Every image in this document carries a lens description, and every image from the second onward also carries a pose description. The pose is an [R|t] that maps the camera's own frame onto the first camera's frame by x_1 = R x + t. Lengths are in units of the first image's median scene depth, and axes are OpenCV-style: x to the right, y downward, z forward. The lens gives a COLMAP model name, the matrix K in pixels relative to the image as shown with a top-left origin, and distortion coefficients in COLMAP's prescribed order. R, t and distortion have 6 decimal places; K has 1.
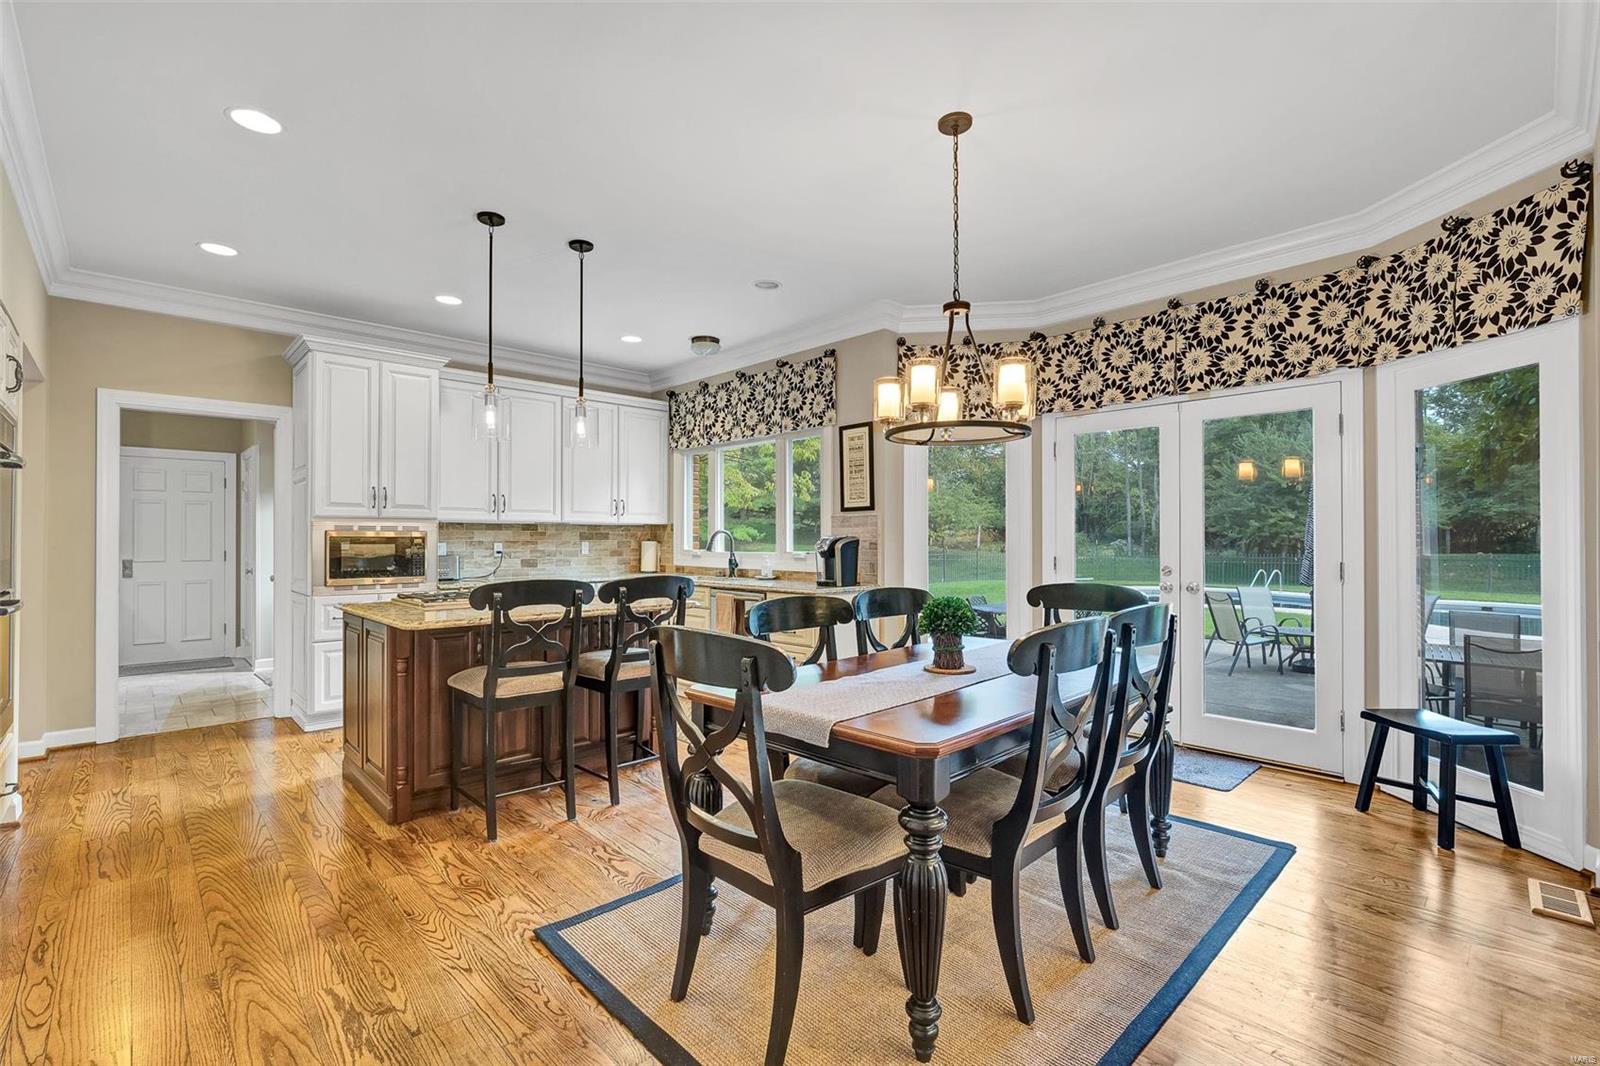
lens RADIAL K [[708.8, 0, 798.8], [0, 708.8, 536.8], [0, 0, 1]] dist [-0.019310, 0.000293]
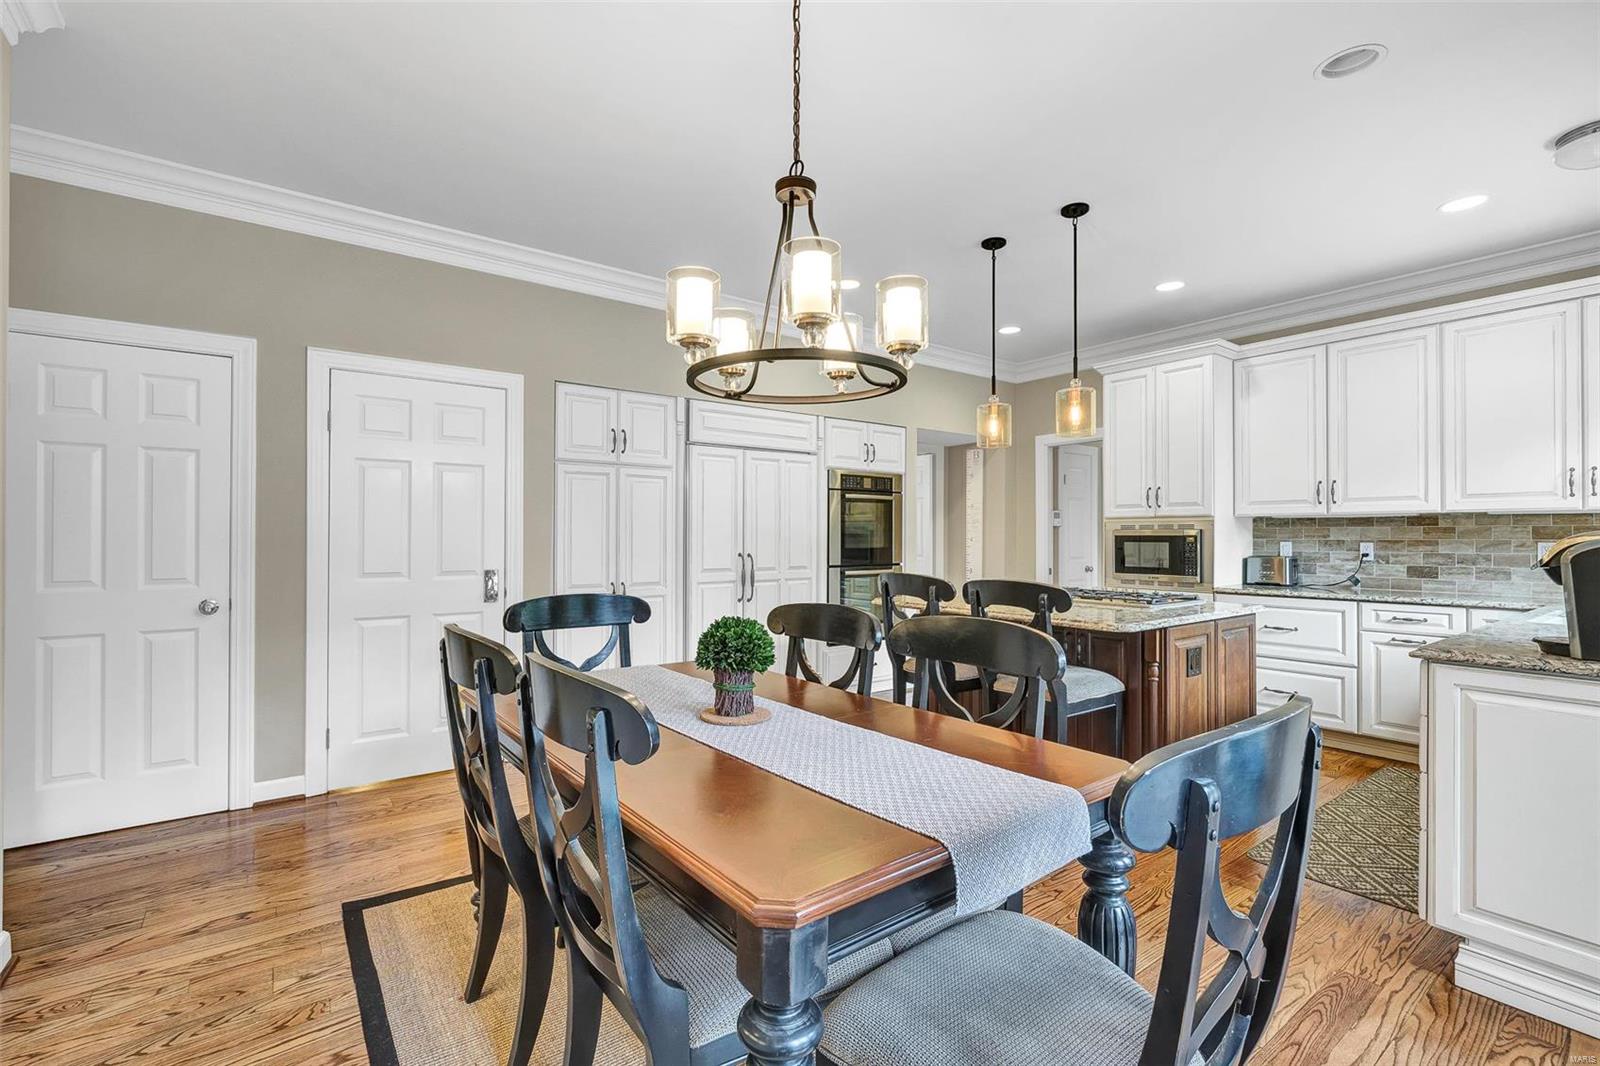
lens RADIAL K [[716.7, 0, 794.9], [0, 716.7, 531.7], [0, 0, 1]] dist [-0.006759, 0.000302]
pose [[-0.118581, -0.006468, -0.992923, 0.492857], [0.004003, 0.999968, -0.006992, 0.000032], [0.992936, -0.004804, -0.118551, 0.584950]]
